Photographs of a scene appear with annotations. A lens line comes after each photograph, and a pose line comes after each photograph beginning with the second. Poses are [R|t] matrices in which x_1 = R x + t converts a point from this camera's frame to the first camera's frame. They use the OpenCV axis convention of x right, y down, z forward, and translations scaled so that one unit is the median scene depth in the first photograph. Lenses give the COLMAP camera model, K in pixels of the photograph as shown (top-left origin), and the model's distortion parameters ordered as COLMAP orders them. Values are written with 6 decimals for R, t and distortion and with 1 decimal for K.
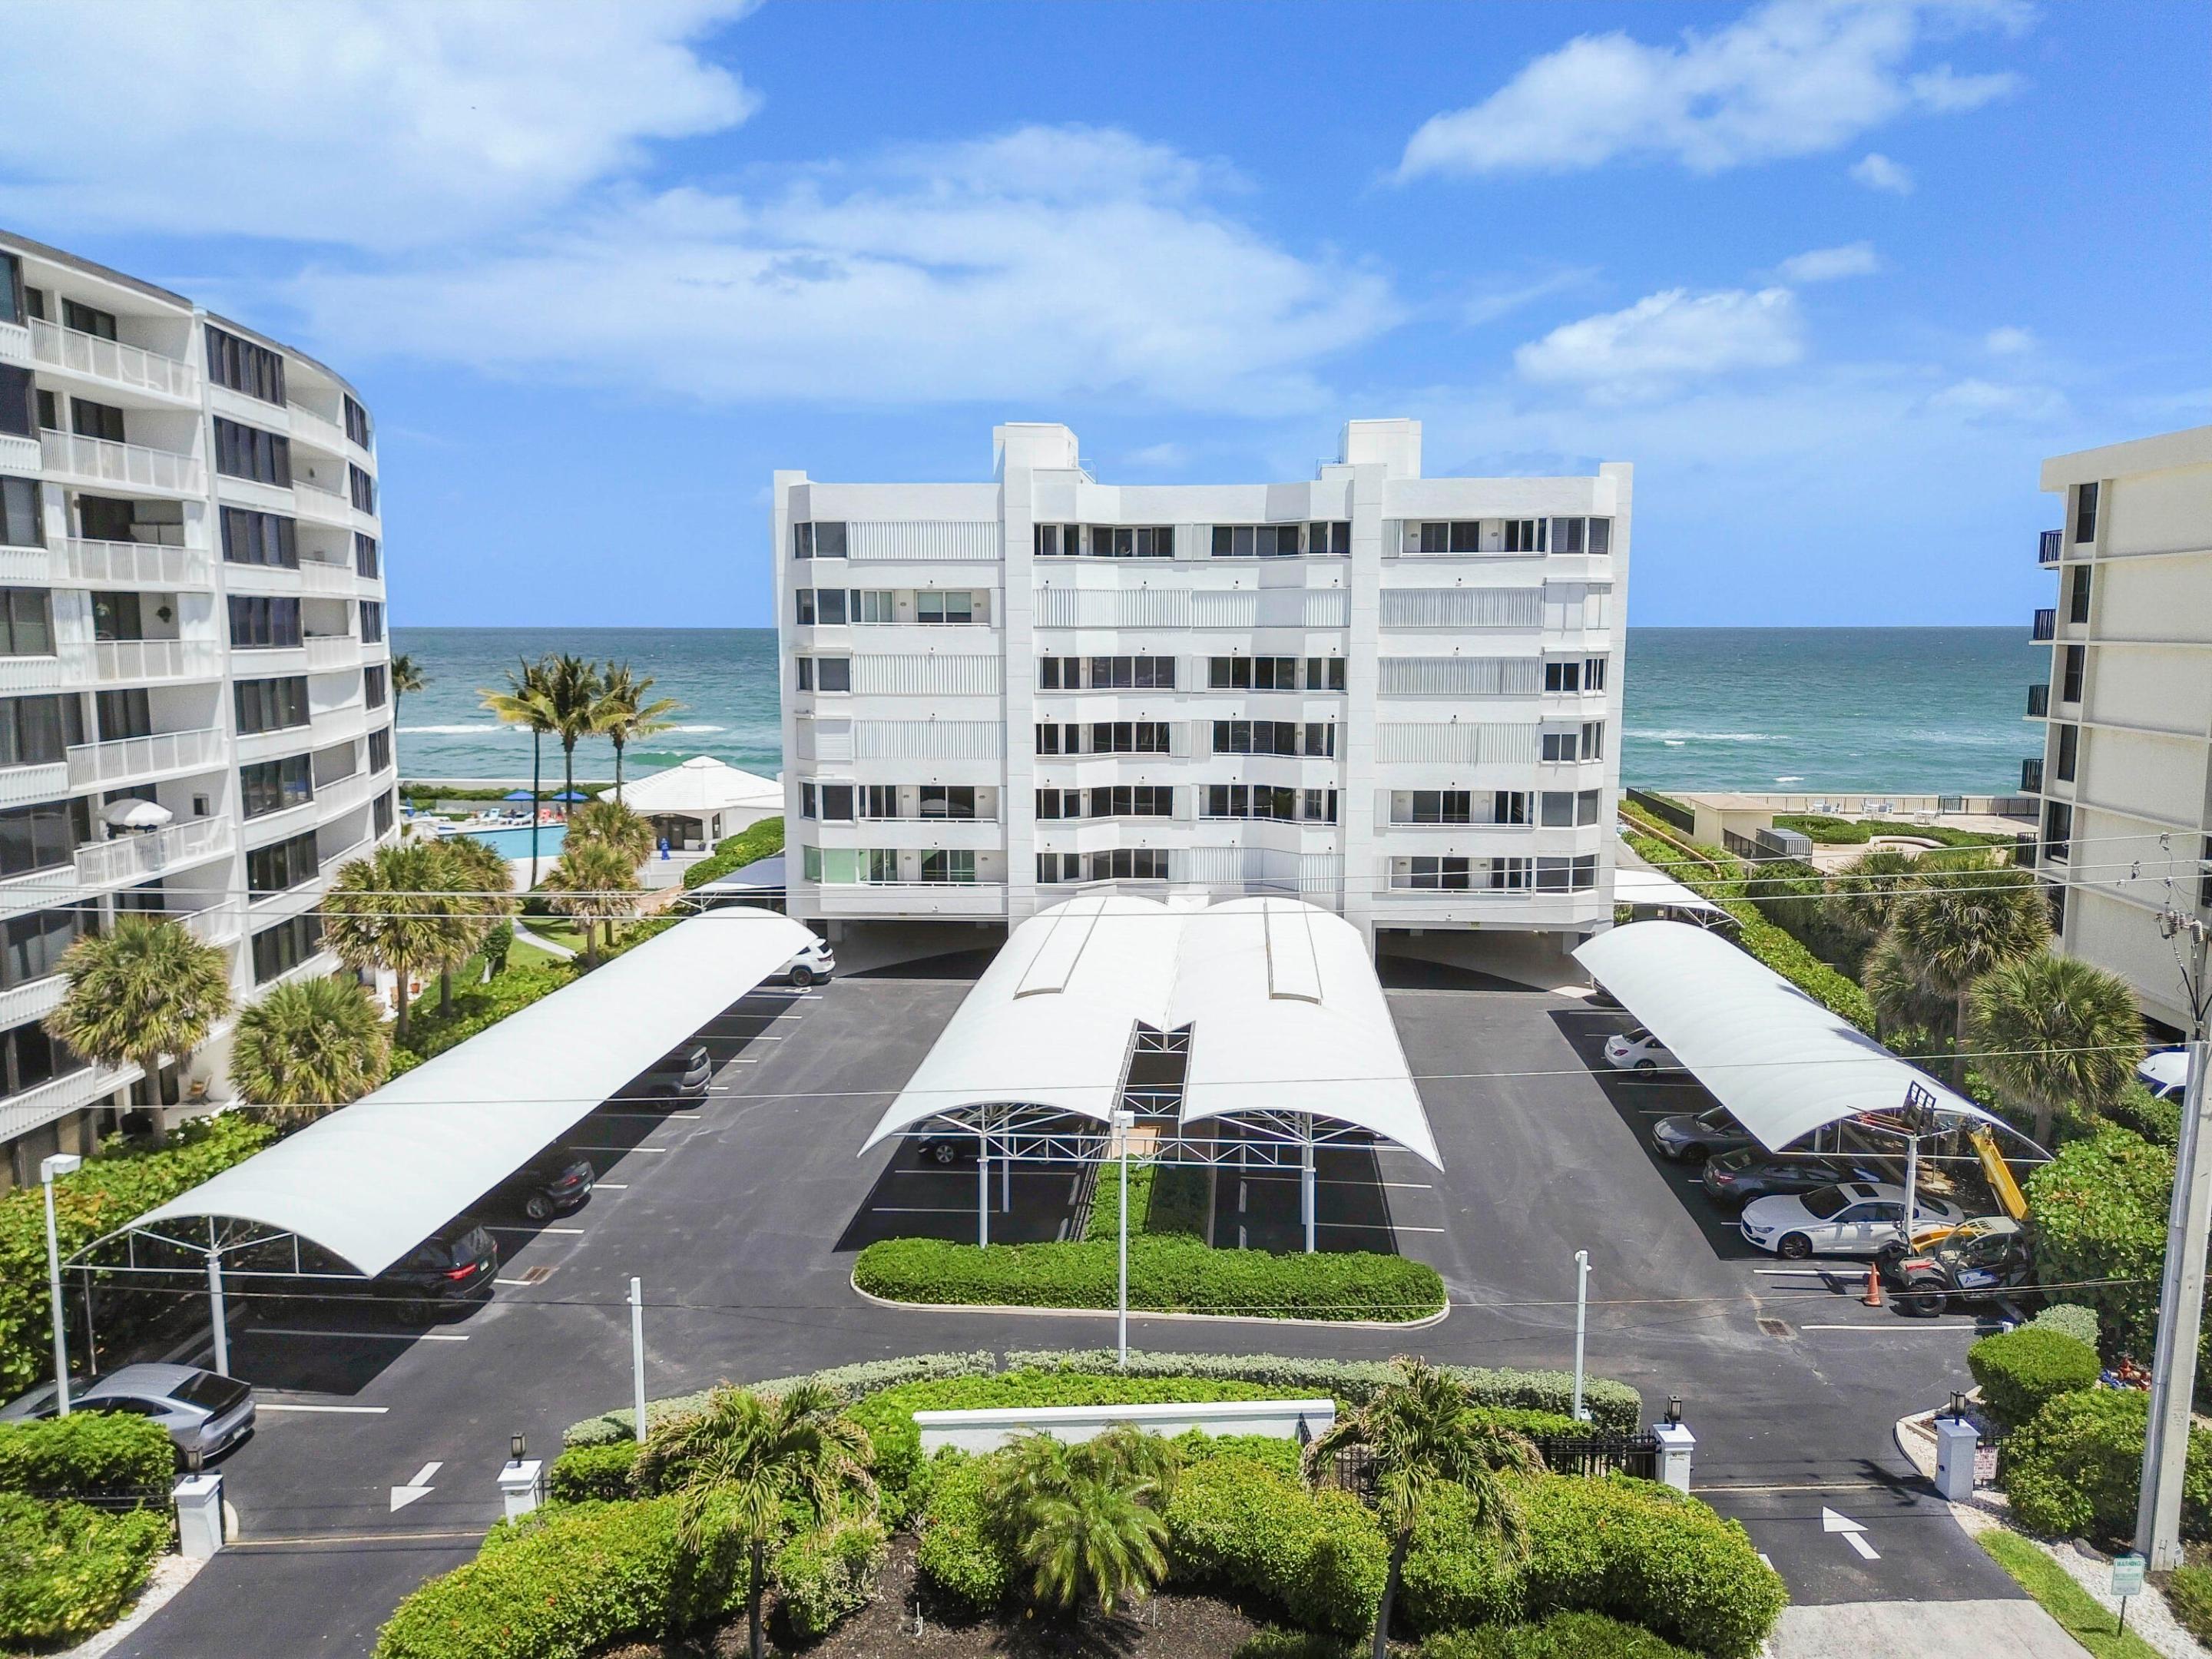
lens RADIAL K [[1588.7, 0, 1113.6], [0, 1588.7, 830.7], [0, 0, 1]] dist [0.064637, -0.057630]
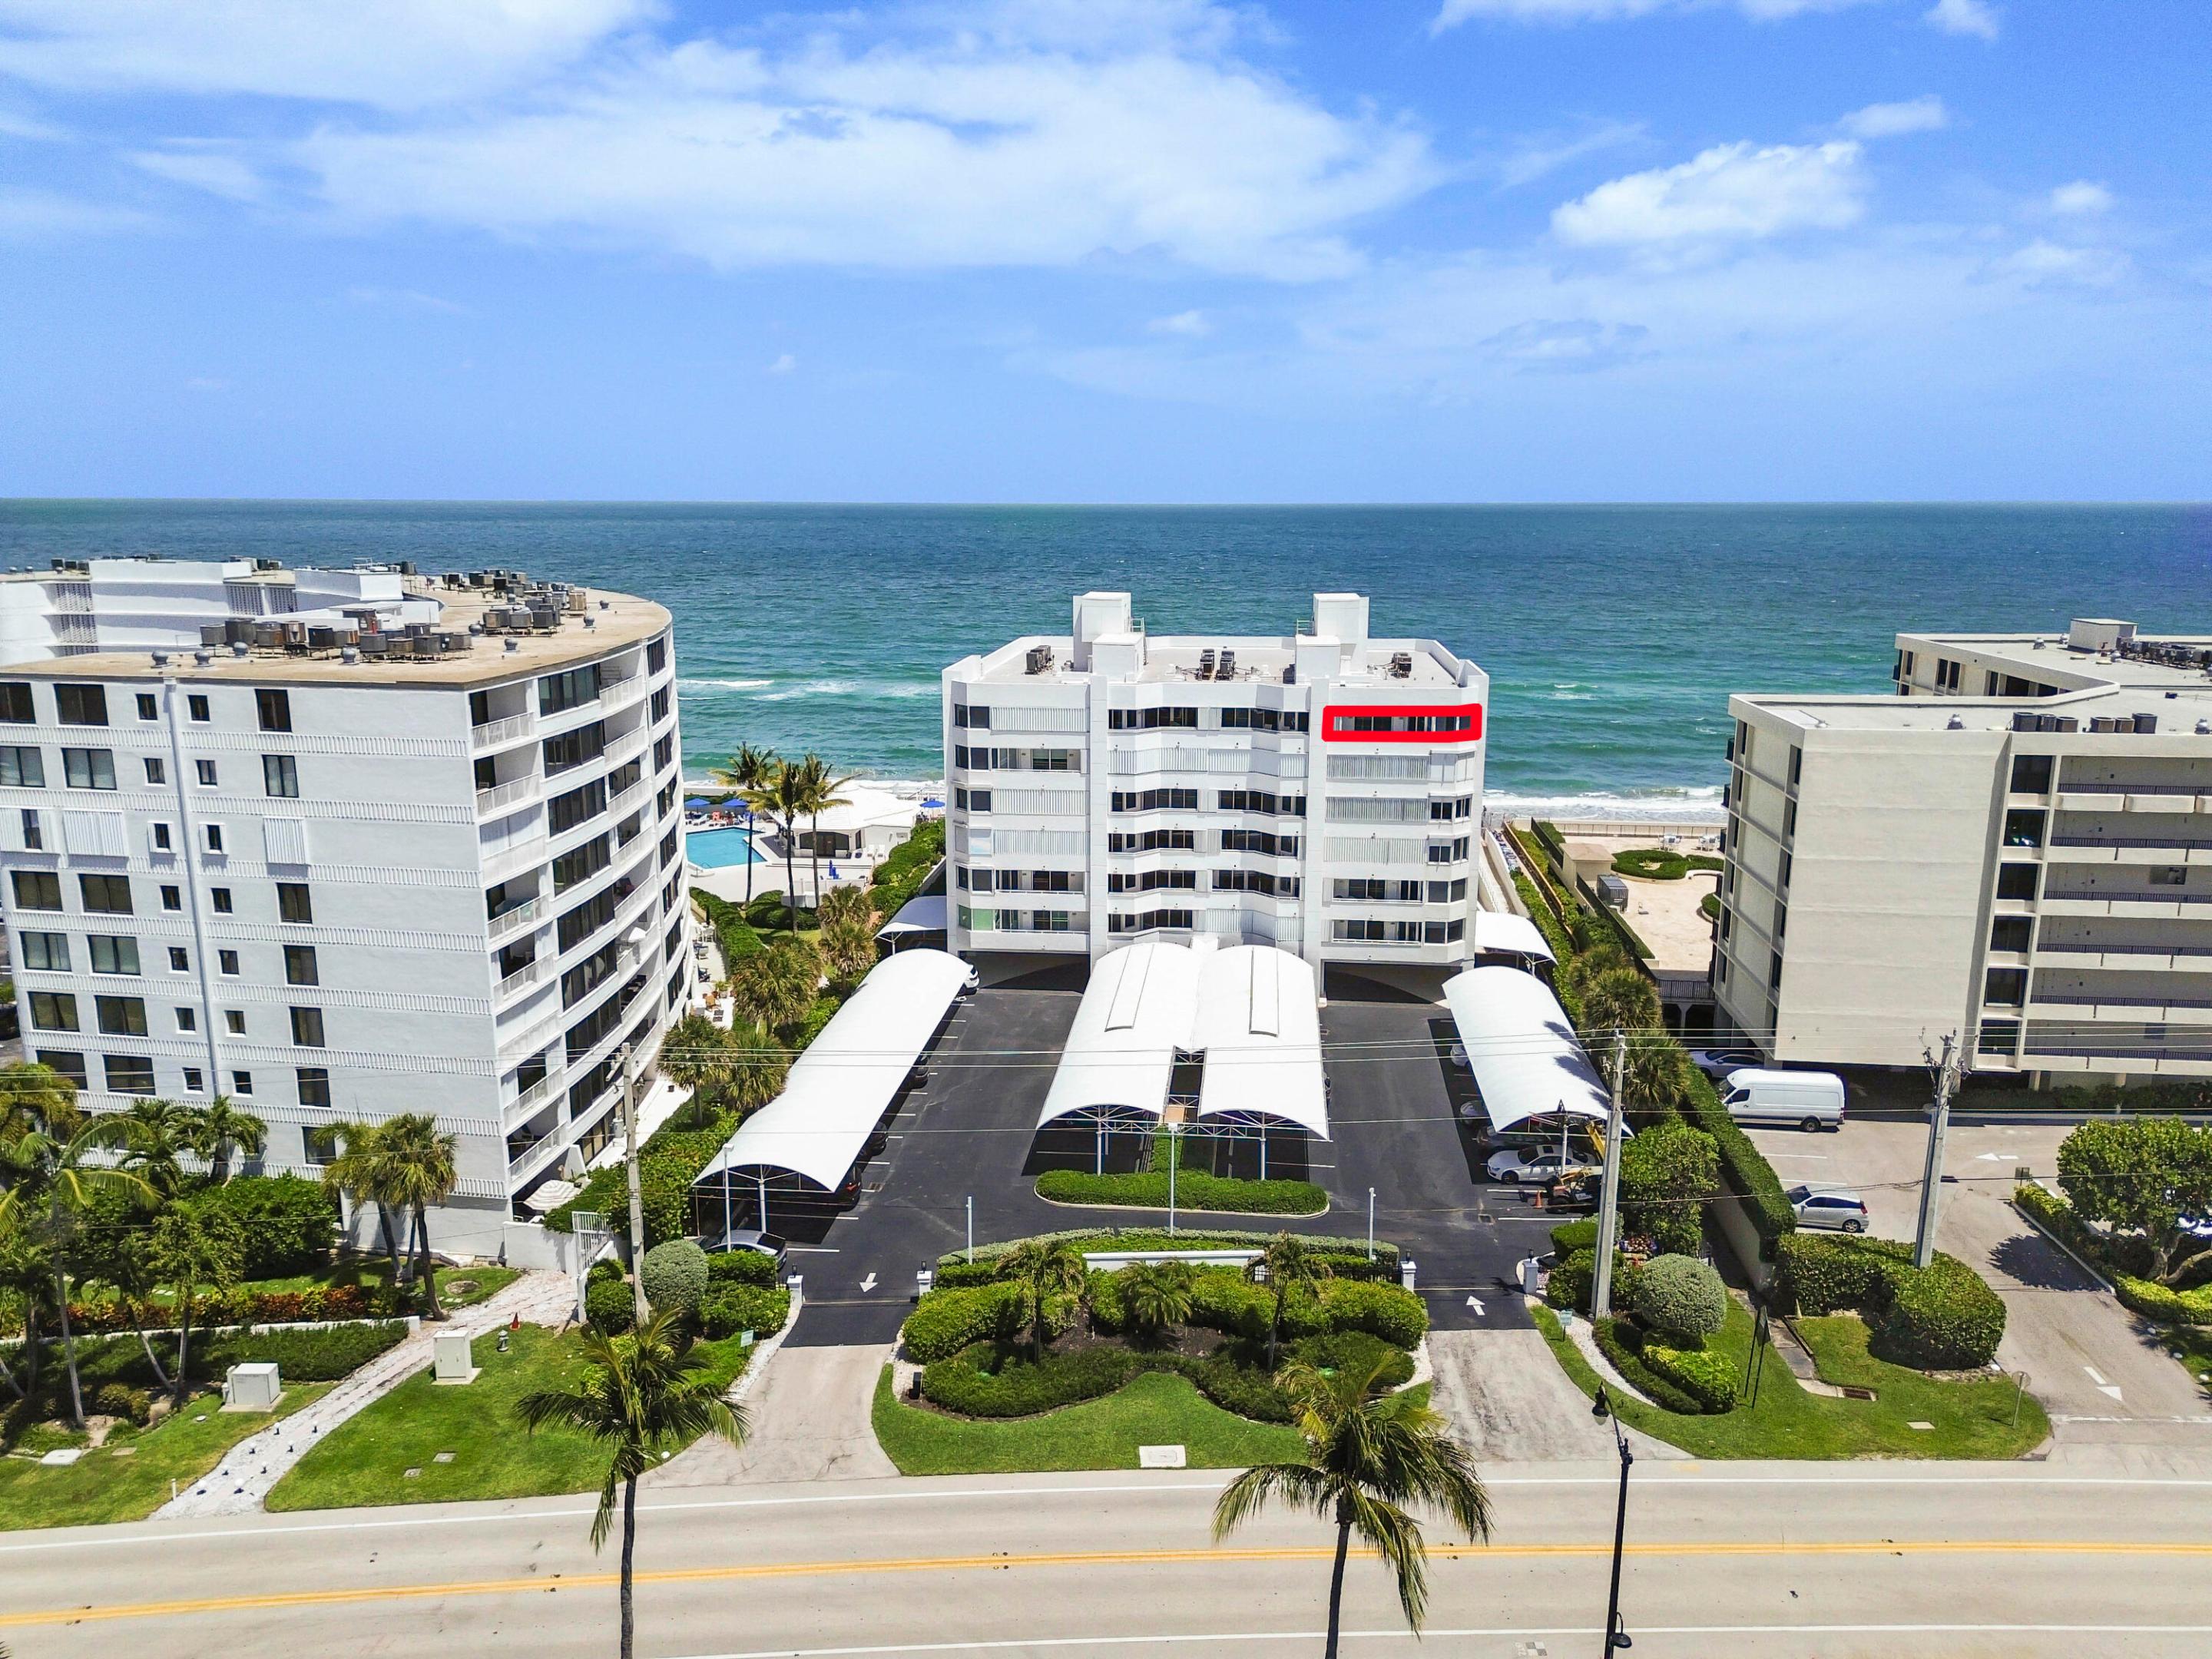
lens RADIAL K [[1565.0, 0, 1114.6], [0, 1565.0, 828.0], [0, 0, 1]] dist [0.077614, -0.073646]
pose [[0.999895, 0.004227, -0.013849, -0.033148], [-0.003214, 0.997376, 0.072324, -0.281777], [0.014118, -0.072272, 0.997285, -0.829506]]
